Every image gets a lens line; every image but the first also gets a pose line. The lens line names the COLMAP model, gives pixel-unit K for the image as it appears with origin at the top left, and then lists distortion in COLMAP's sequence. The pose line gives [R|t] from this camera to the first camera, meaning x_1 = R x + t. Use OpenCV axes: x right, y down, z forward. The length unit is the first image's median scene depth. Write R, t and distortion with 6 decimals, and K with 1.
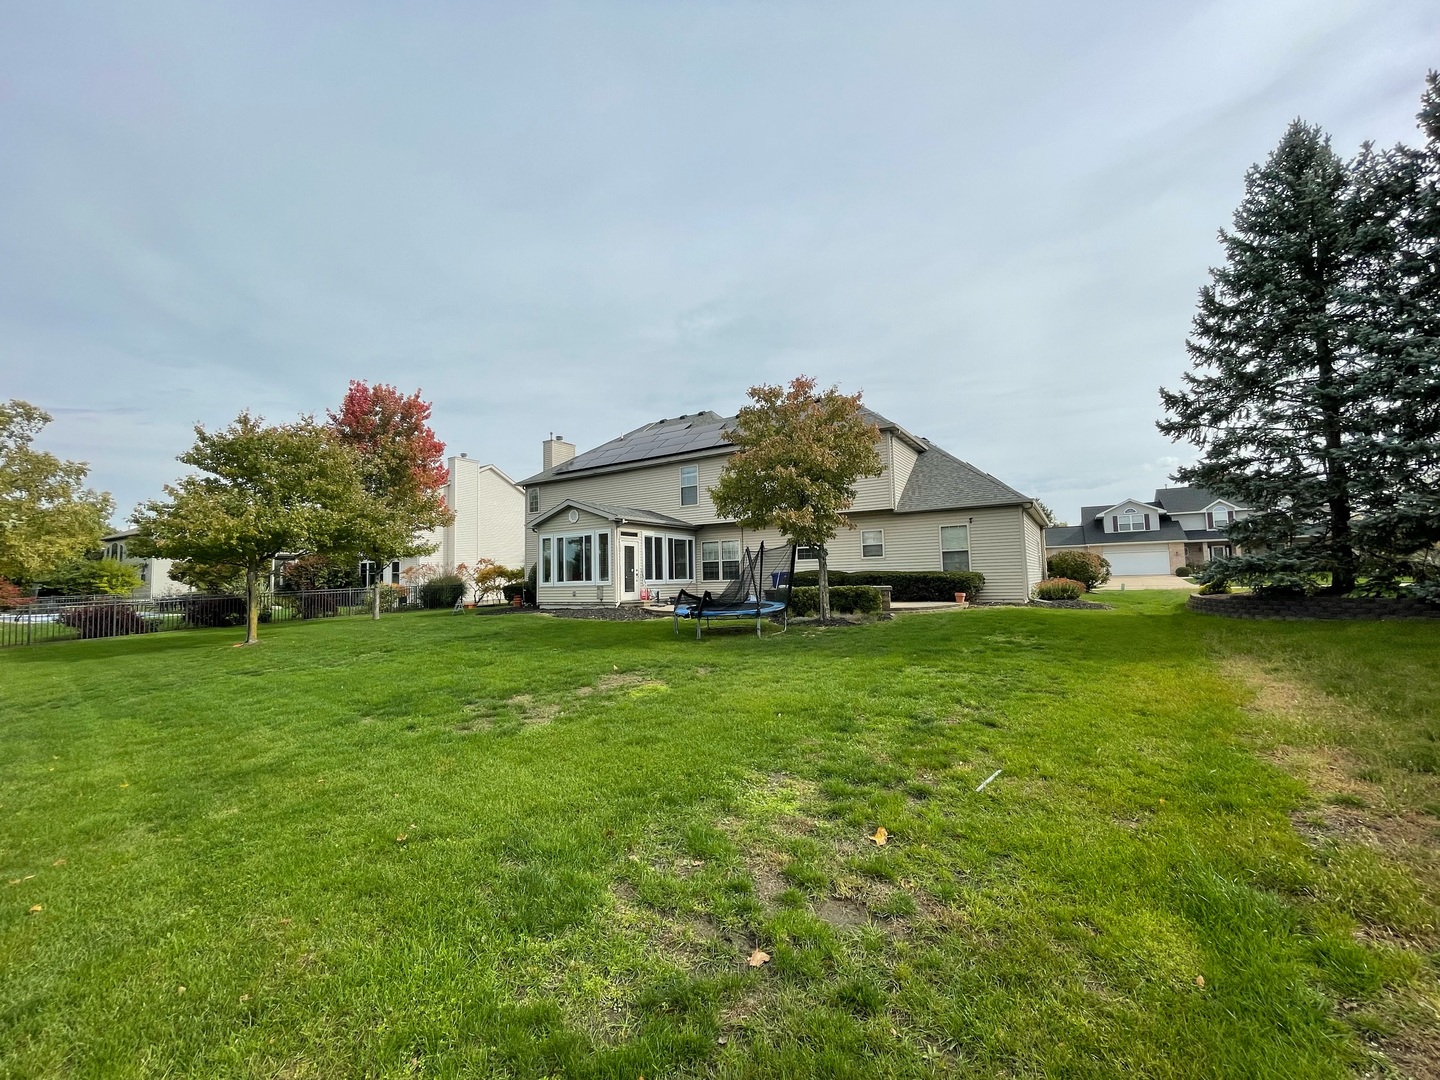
lens RADIAL K [[586.1, 0, 711.8], [0, 586.1, 538.1], [0, 0, 1]] dist [-0.002833, -0.000052]
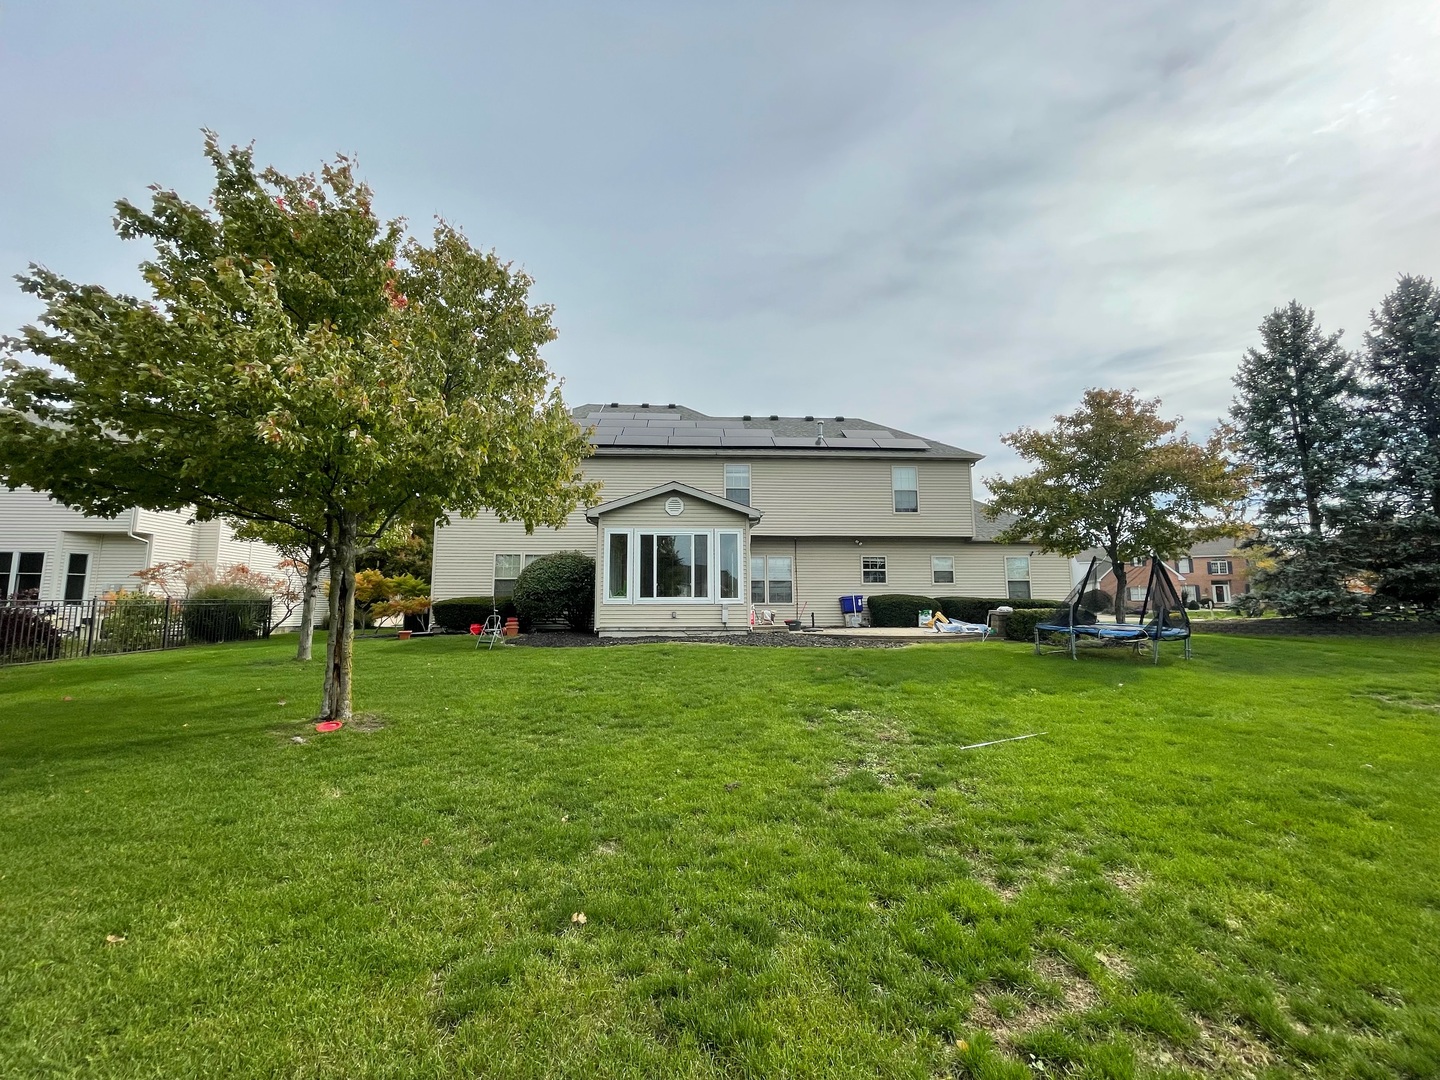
lens RADIAL K [[586.1, 0, 719.6], [0, 586.1, 537.8], [0, 0, 1]] dist [-0.002833, -0.000052]
pose [[0.815065, 0.090969, 0.572183, -0.591479], [-0.057305, 0.995412, -0.076626, 0.052053], [-0.576528, 0.029666, 0.816539, 0.381179]]
